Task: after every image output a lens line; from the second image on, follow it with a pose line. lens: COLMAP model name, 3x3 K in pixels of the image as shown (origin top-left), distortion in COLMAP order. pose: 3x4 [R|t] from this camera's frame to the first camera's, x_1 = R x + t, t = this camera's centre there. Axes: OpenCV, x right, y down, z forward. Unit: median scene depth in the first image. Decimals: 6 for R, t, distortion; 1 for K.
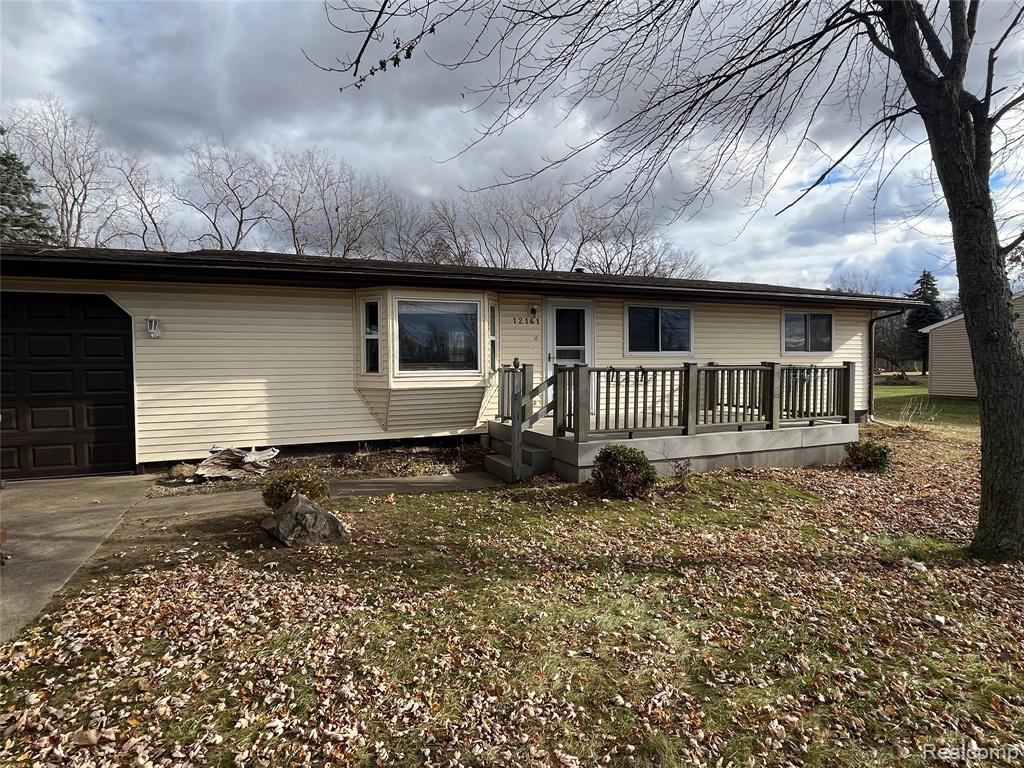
lens RADIAL K [[541.4, 0, 507.0], [0, 541.4, 382.2], [0, 0, 1]] dist [0.004288, 0.004618]
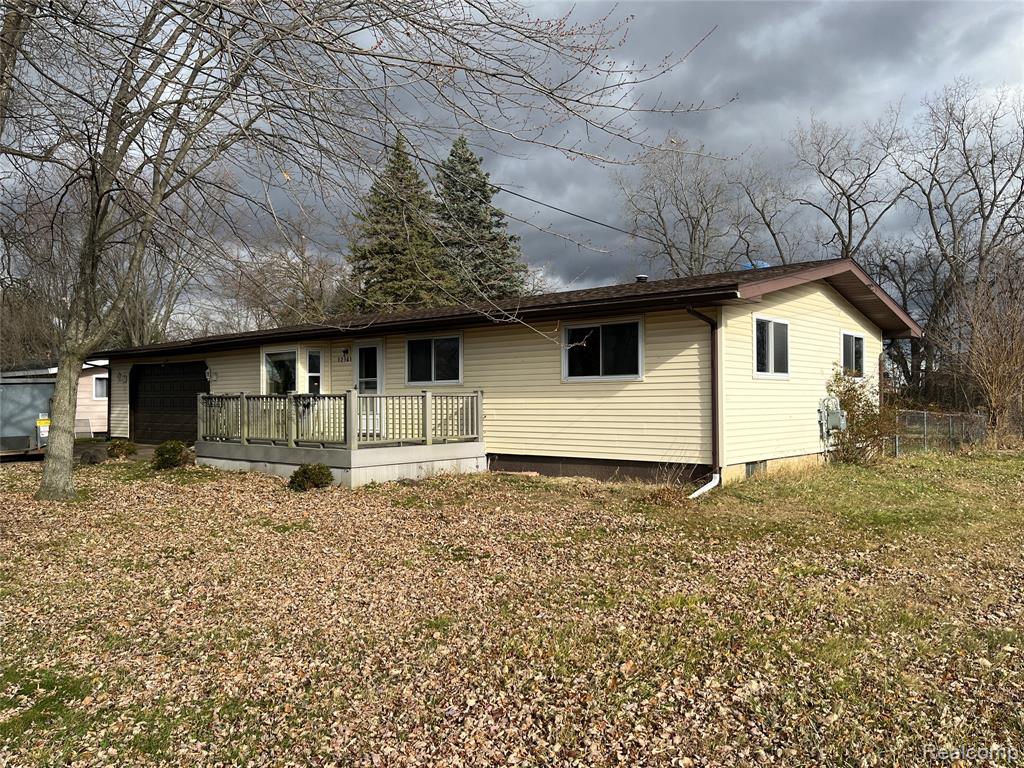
lens RADIAL K [[790.6, 0, 511.1], [0, 790.6, 383.8], [0, 0, 1]] dist [0.044366, -0.030031]
pose [[0.454642, -0.013132, -0.890577, 1.996679], [-0.028199, 0.999178, -0.029129, -0.013421], [0.890228, 0.038356, 0.453898, 0.532902]]
